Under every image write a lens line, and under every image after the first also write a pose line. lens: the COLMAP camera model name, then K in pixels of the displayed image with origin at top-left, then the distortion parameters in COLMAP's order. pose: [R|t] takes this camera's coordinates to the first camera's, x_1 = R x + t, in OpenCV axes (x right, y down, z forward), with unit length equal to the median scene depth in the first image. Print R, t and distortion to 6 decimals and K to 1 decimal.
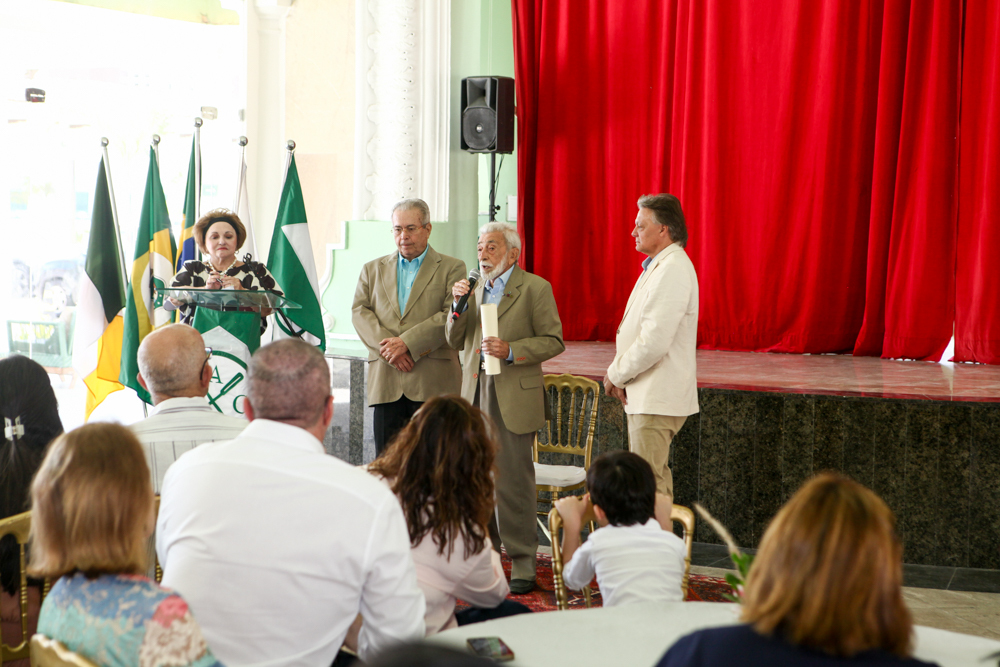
lens RADIAL K [[1930.5, 0, 502.6], [0, 1930.5, 315.8], [0, 0, 1]] dist [0.120285, 0.175397]
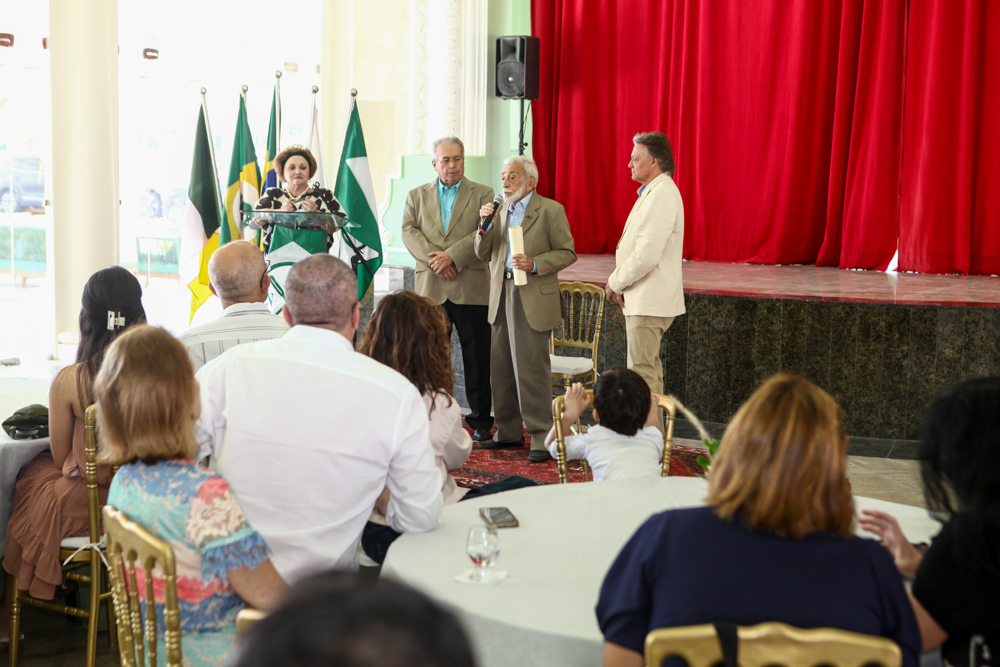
lens RADIAL K [[1539.2, 0, 500.0], [0, 1539.2, 333.5], [0, 0, 1]] dist [0.005899, -0.014313]
pose [[0.999700, 0.002830, -0.024331, 0.007224], [-0.001237, 0.997871, 0.065213, -0.000396], [0.024464, -0.065163, 0.997575, 0.030687]]
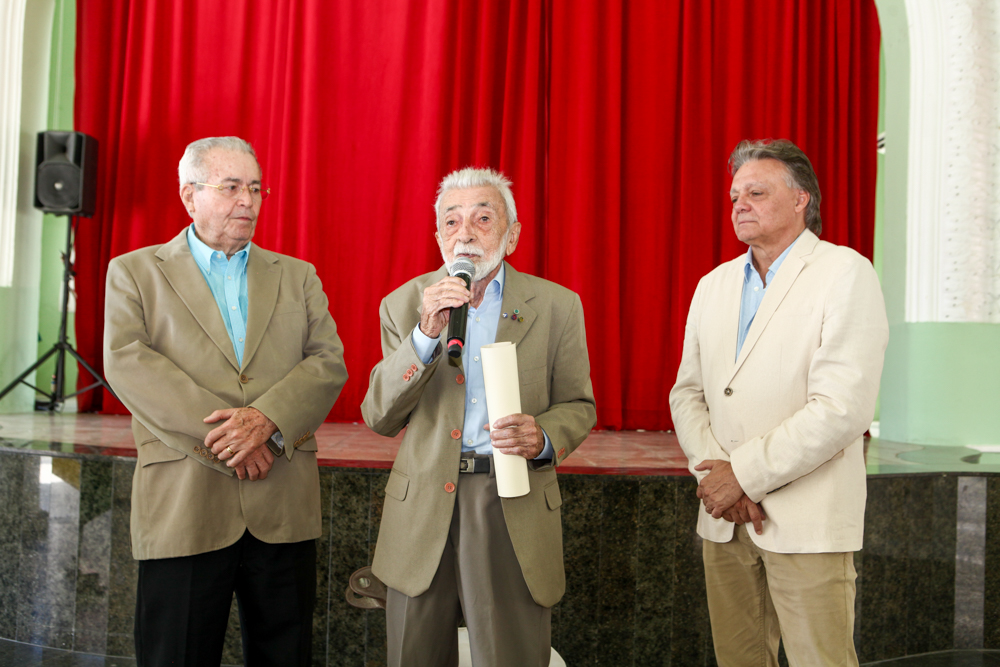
lens RADIAL K [[955.8, 0, 500.0], [0, 955.8, 333.5], [0, 0, 1]] dist [-0.072269, 0.125985]
pose [[0.831788, 0.031970, 0.554172, -0.117994], [0.007475, 0.997605, -0.068770, 0.008583], [-0.555043, 0.061345, 0.829556, 0.709888]]
